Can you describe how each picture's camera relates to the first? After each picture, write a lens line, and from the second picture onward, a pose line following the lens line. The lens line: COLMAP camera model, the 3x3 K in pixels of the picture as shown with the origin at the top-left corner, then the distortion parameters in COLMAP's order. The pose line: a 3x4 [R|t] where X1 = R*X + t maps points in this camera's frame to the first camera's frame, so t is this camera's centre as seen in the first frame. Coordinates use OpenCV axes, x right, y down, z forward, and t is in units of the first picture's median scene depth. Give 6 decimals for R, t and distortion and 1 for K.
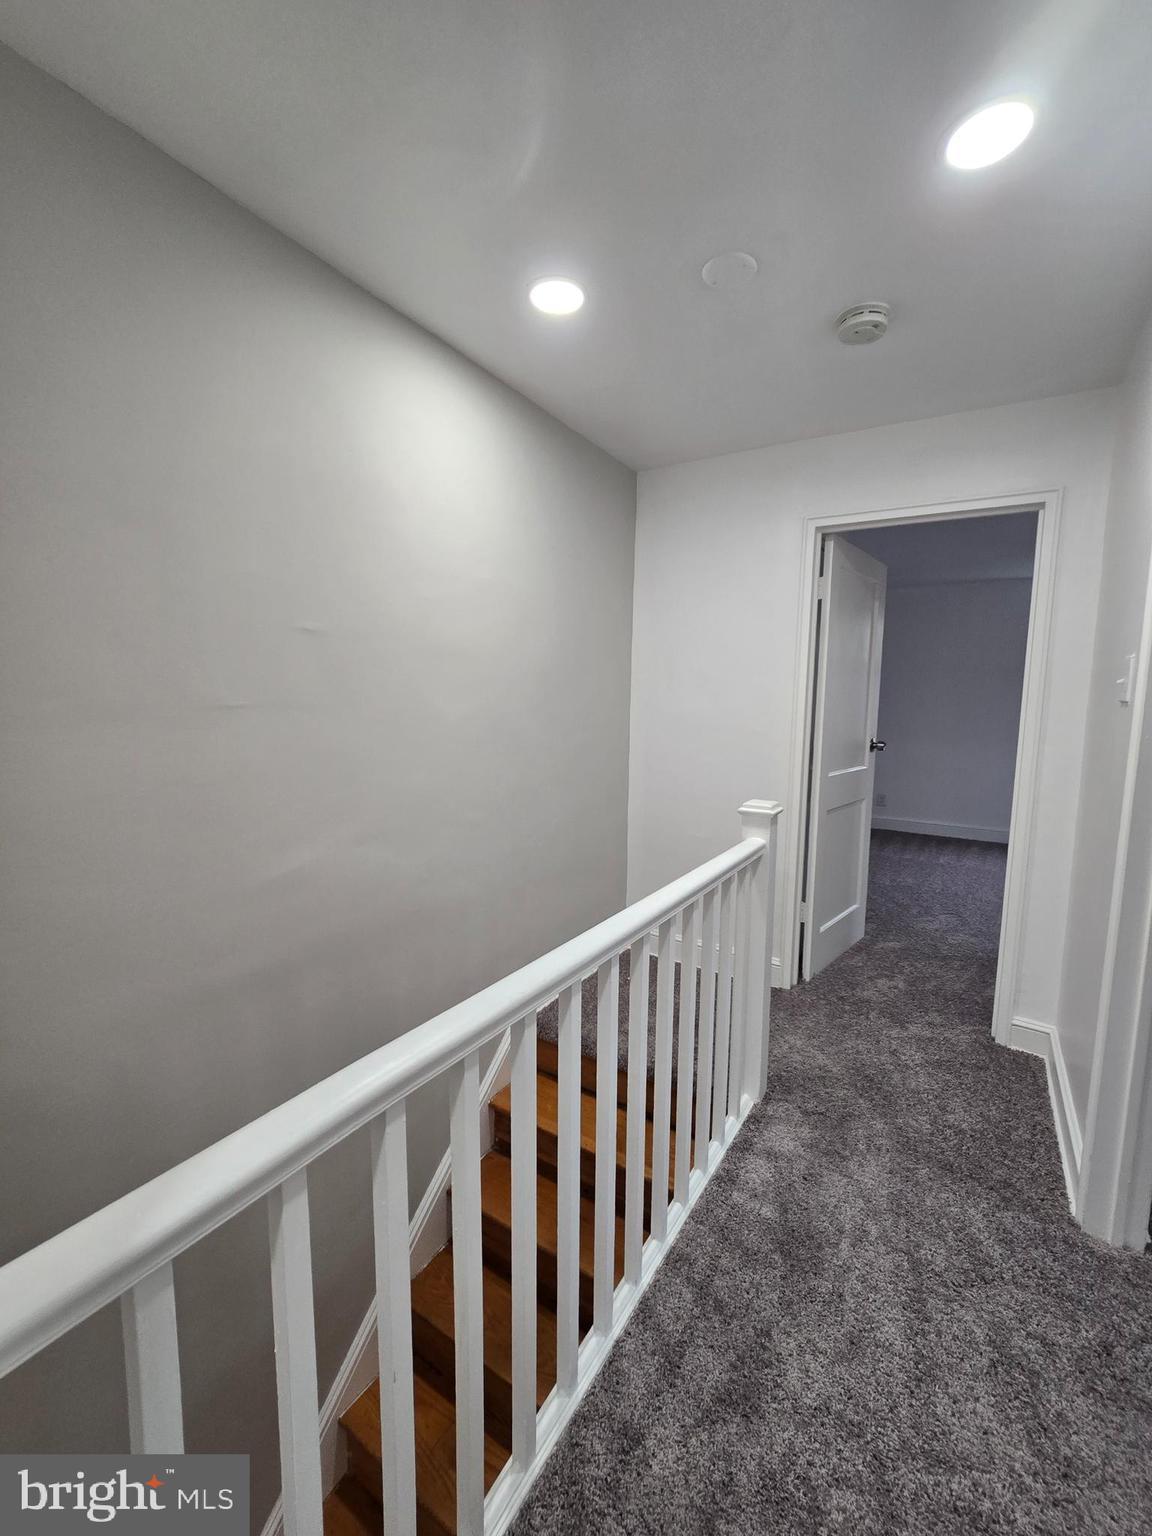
lens RADIAL K [[628.9, 0, 572.5], [0, 628.9, 770.1], [0, 0, 1]] dist [-0.001526, 0.003745]
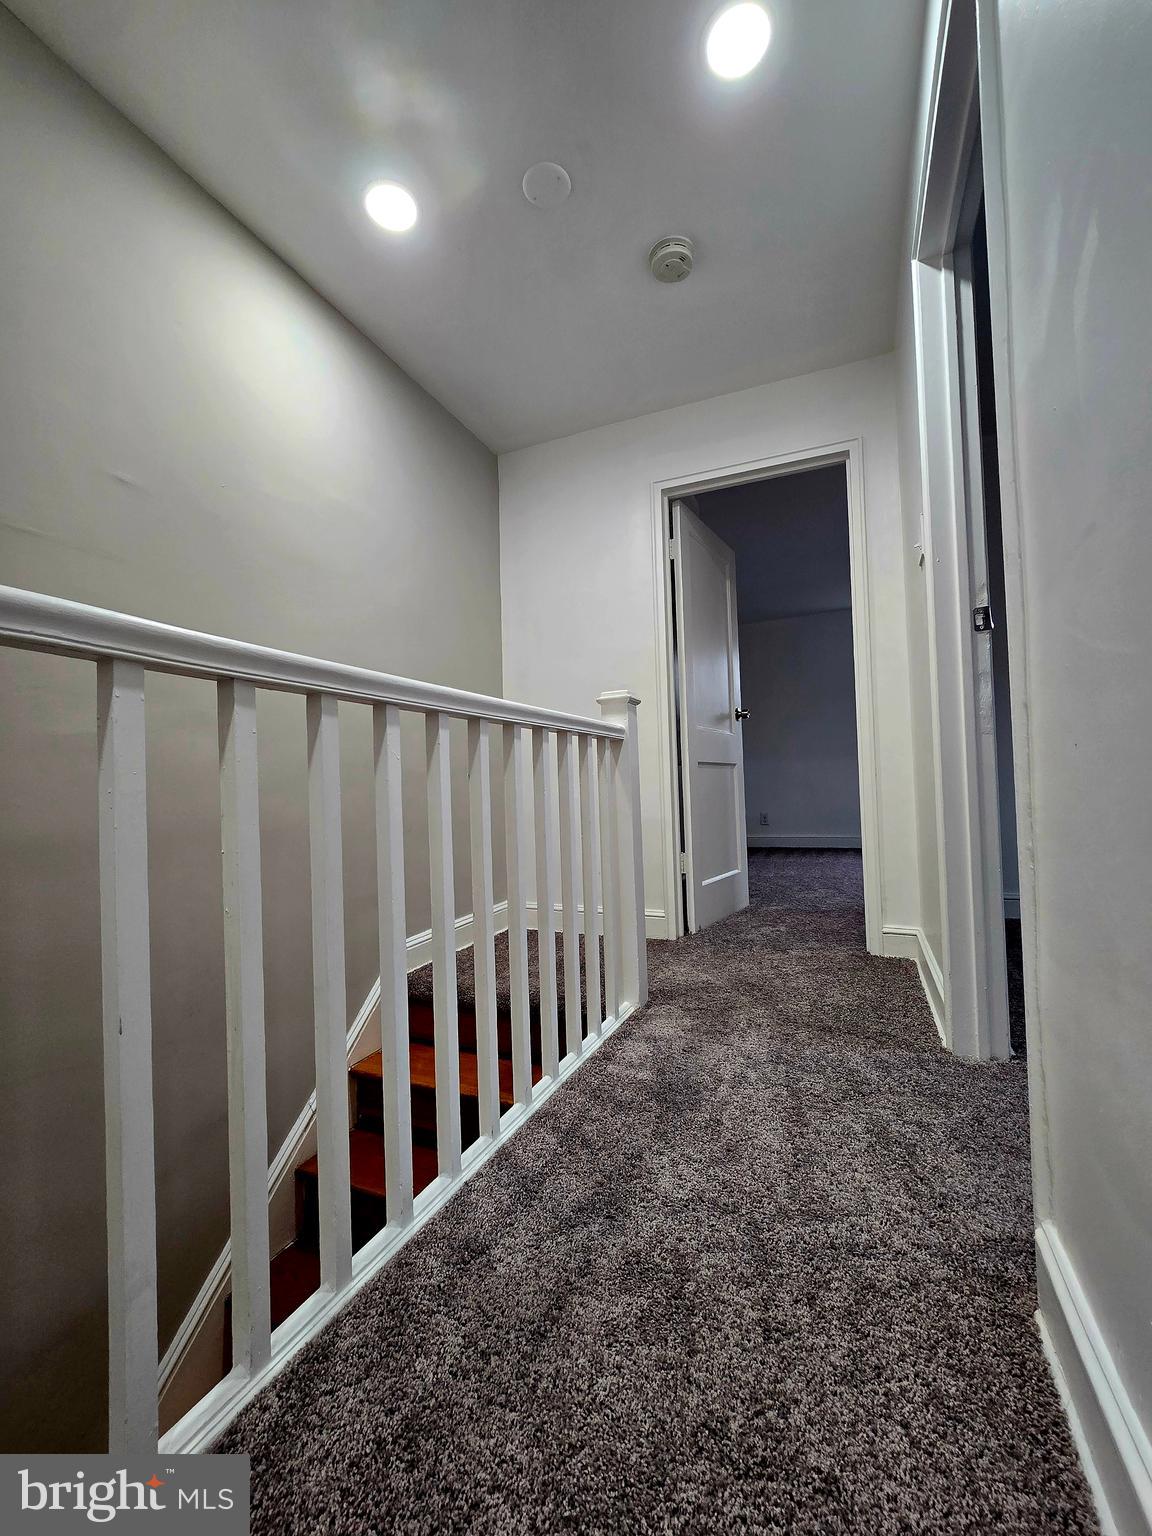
lens RADIAL K [[628.9, 0, 564.1], [0, 628.9, 772.4], [0, 0, 1]] dist [-0.001526, 0.003745]
pose [[0.989003, -0.040070, 0.142363, 0.081816], [0.059215, 0.989359, -0.132902, 0.382393], [-0.135522, 0.139871, 0.980852, 0.053723]]
